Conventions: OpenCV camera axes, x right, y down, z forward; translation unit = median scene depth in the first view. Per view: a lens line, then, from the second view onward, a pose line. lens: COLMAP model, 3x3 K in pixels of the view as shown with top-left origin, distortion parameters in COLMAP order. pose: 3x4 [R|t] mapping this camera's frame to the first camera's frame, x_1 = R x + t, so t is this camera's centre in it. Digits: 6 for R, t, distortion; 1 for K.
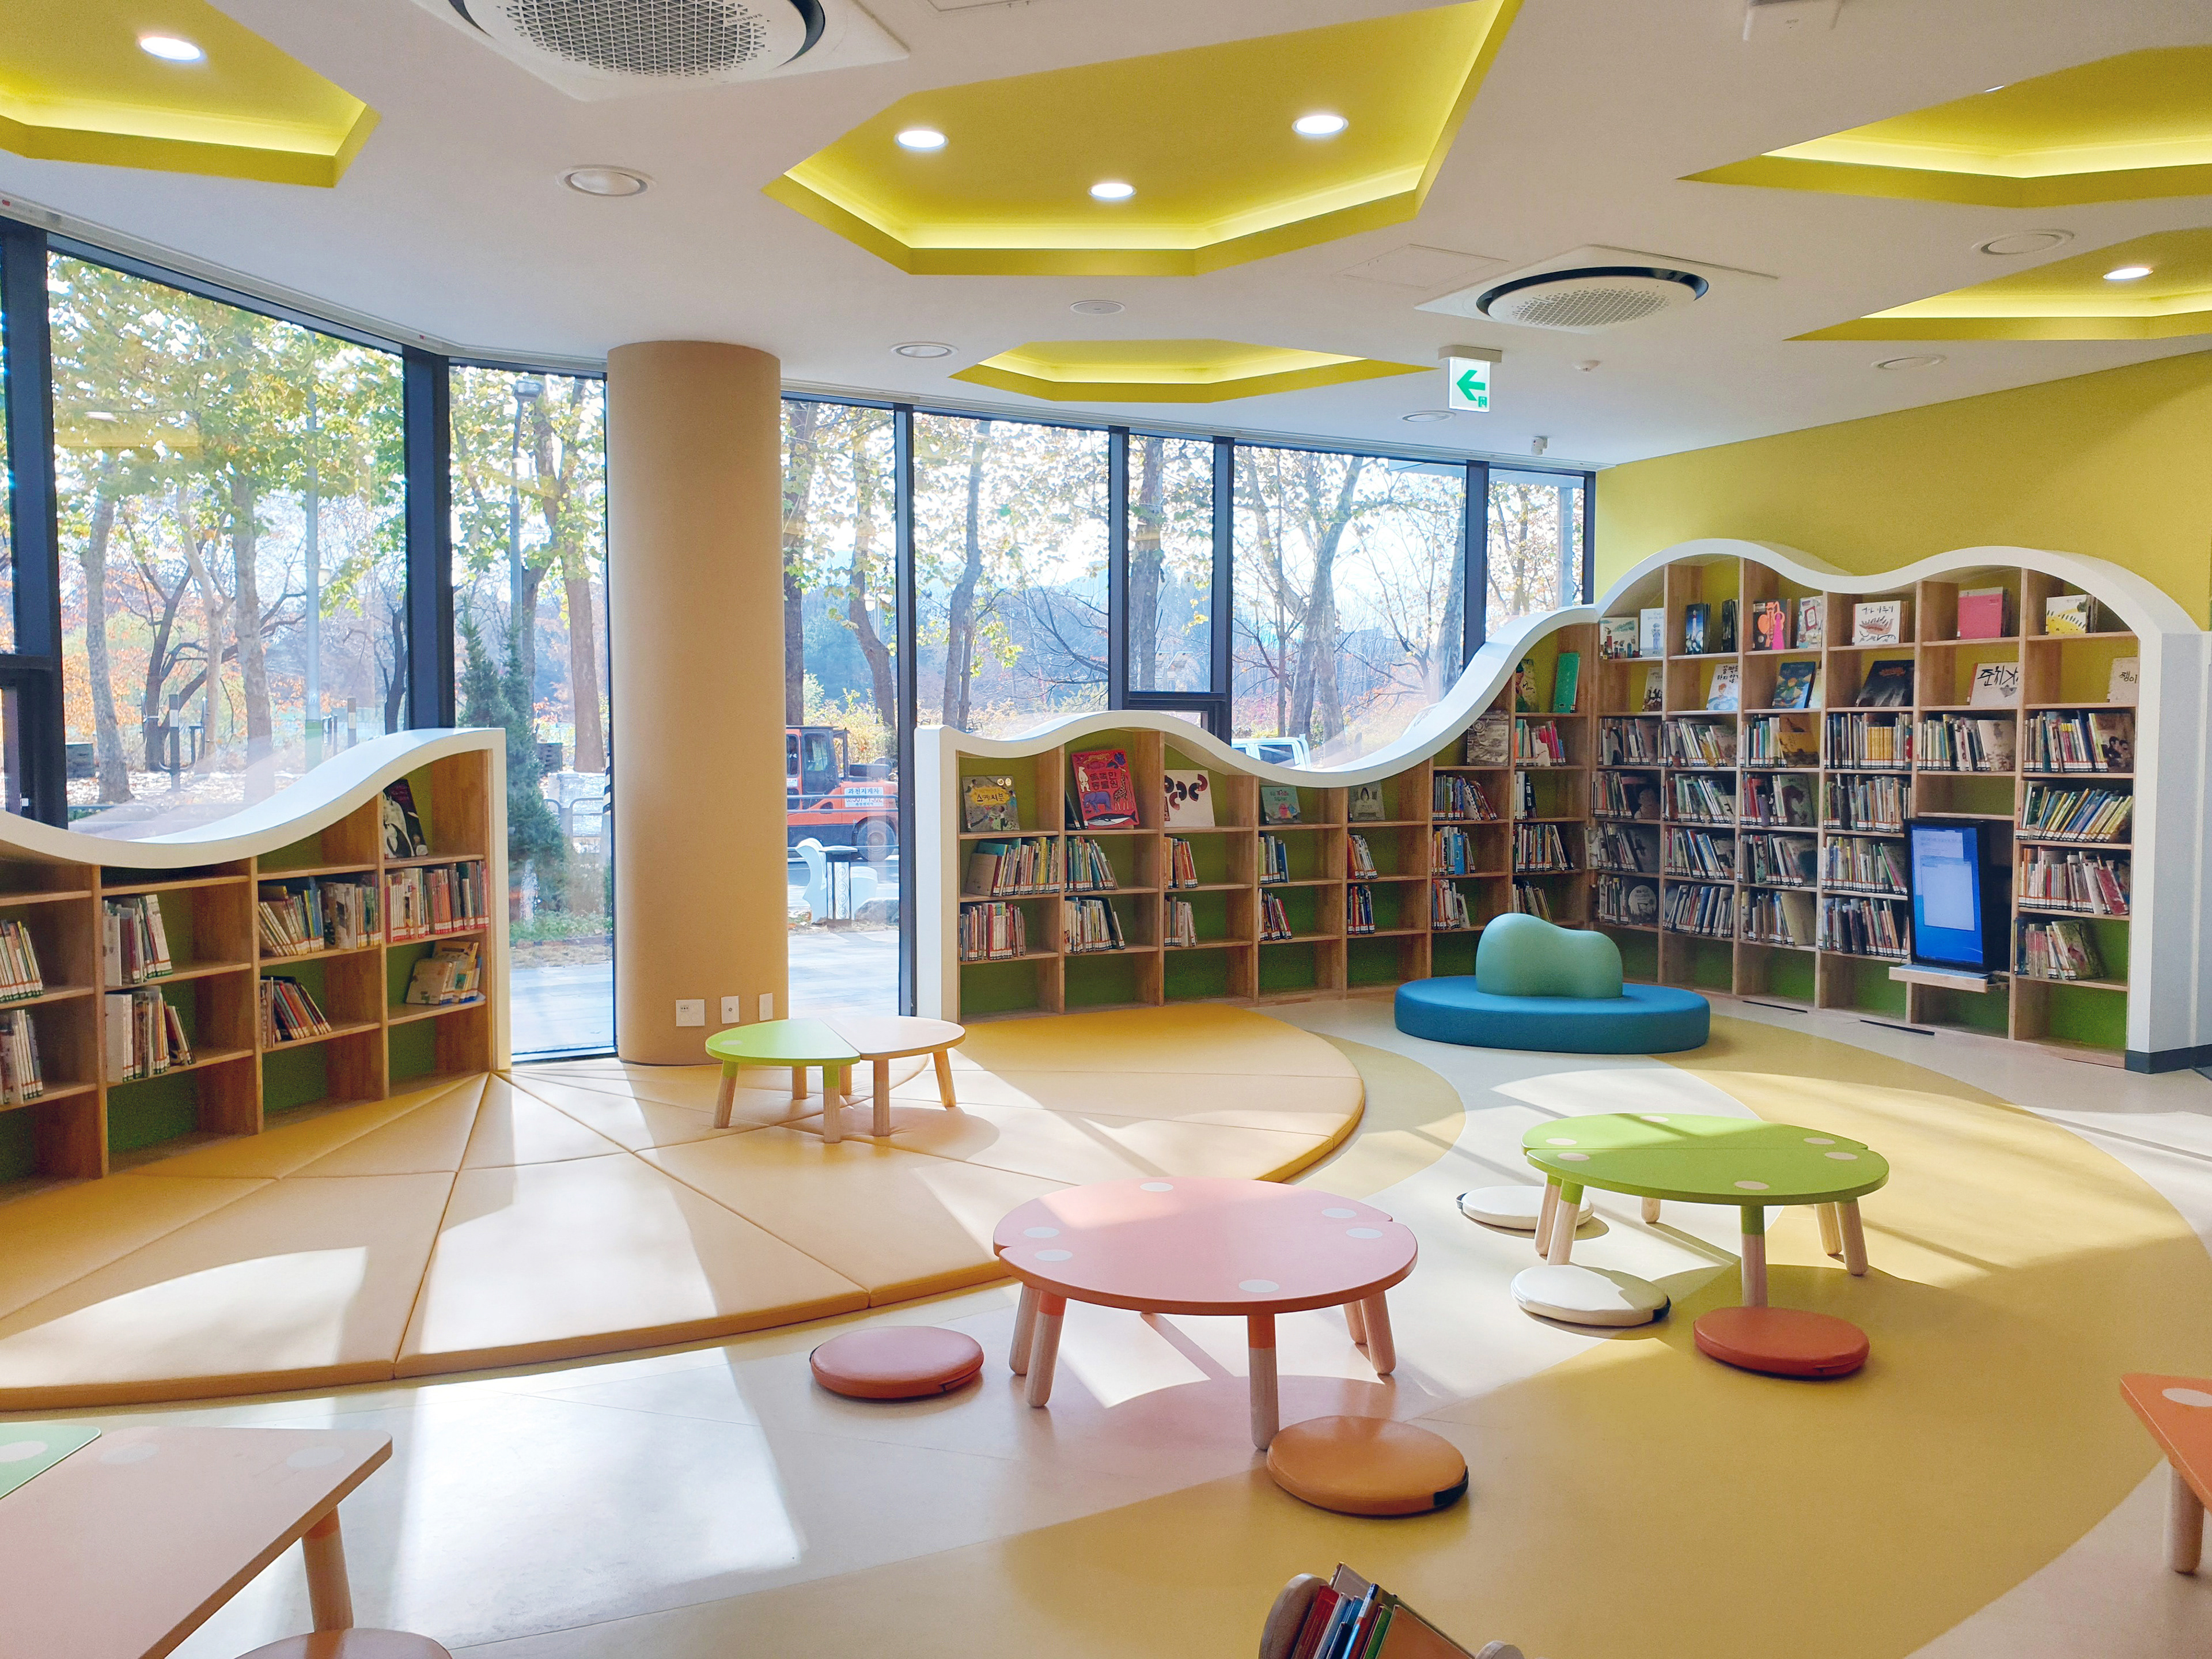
lens RADIAL K [[1699.6, 0, 1094.9], [0, 1699.6, 837.5], [0, 0, 1]] dist [0.023264, -0.005453]
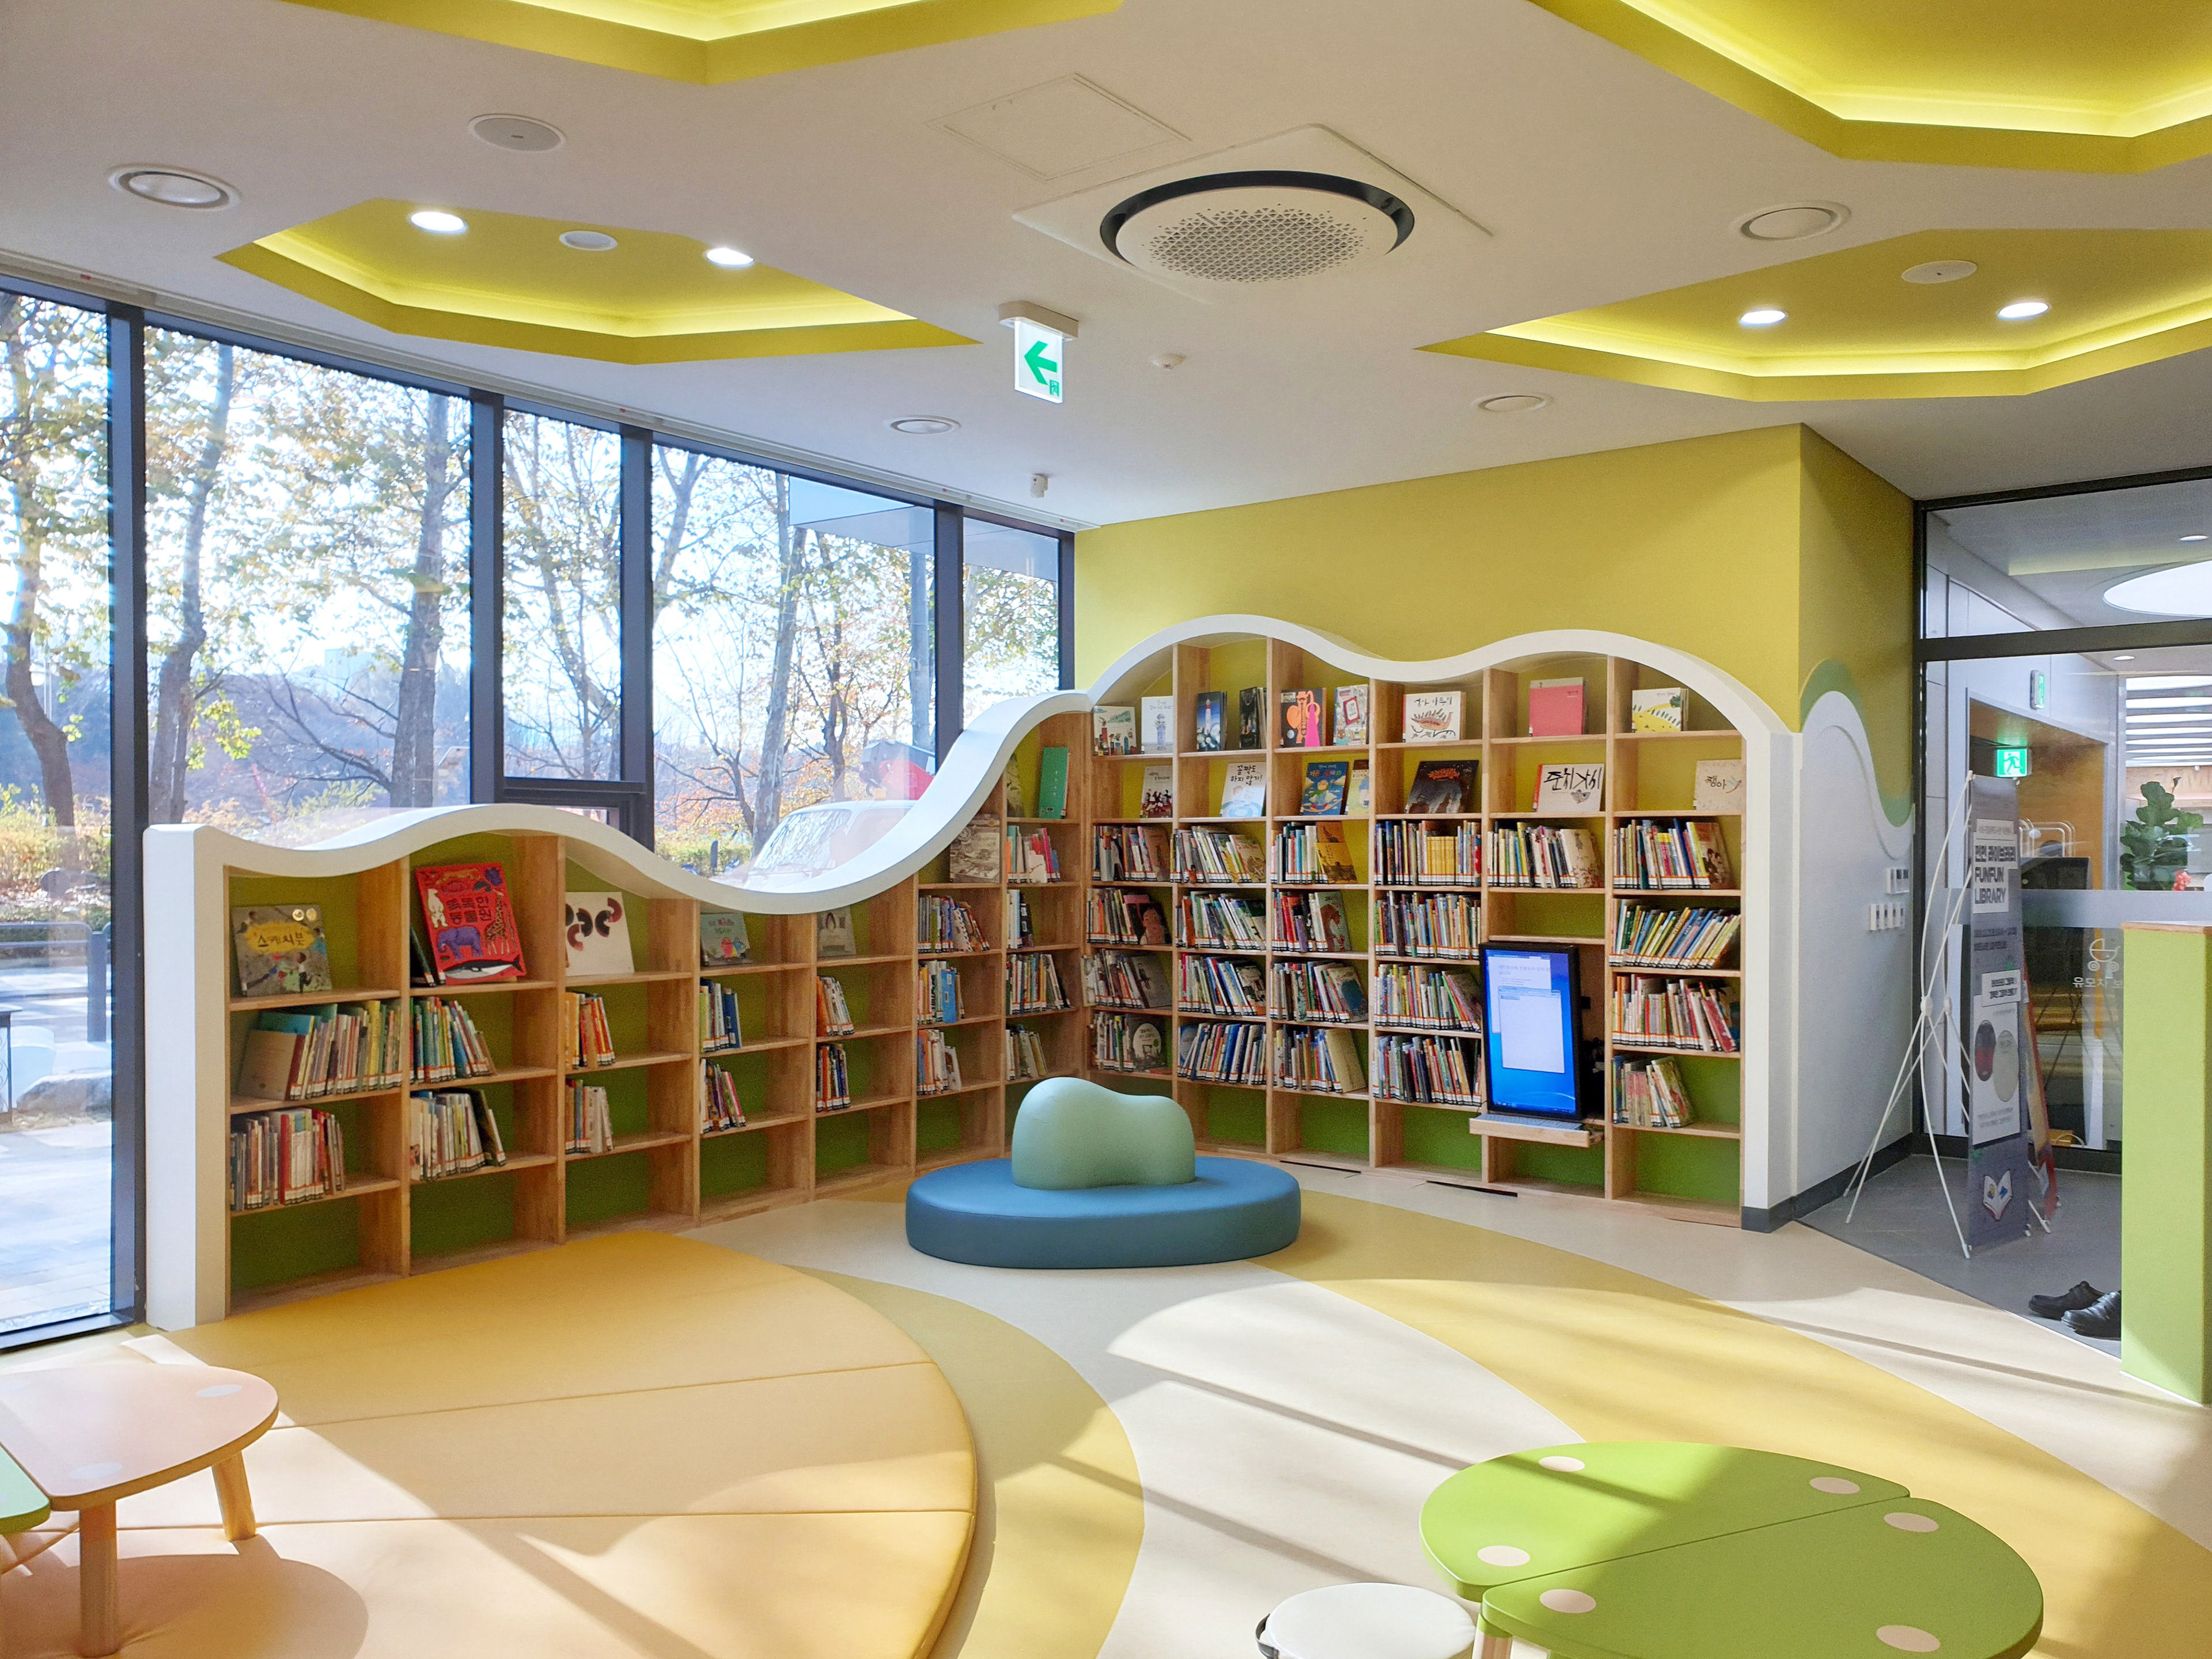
lens RADIAL K [[1699.6, 0, 1132.1], [0, 1699.6, 865.9], [0, 0, 1]] dist [0.023264, -0.005453]
pose [[0.905745, -0.002635, 0.423816, -0.042825], [0.022338, 0.998888, -0.041528, -0.017308], [-0.423235, 0.047081, 0.904796, 0.282891]]
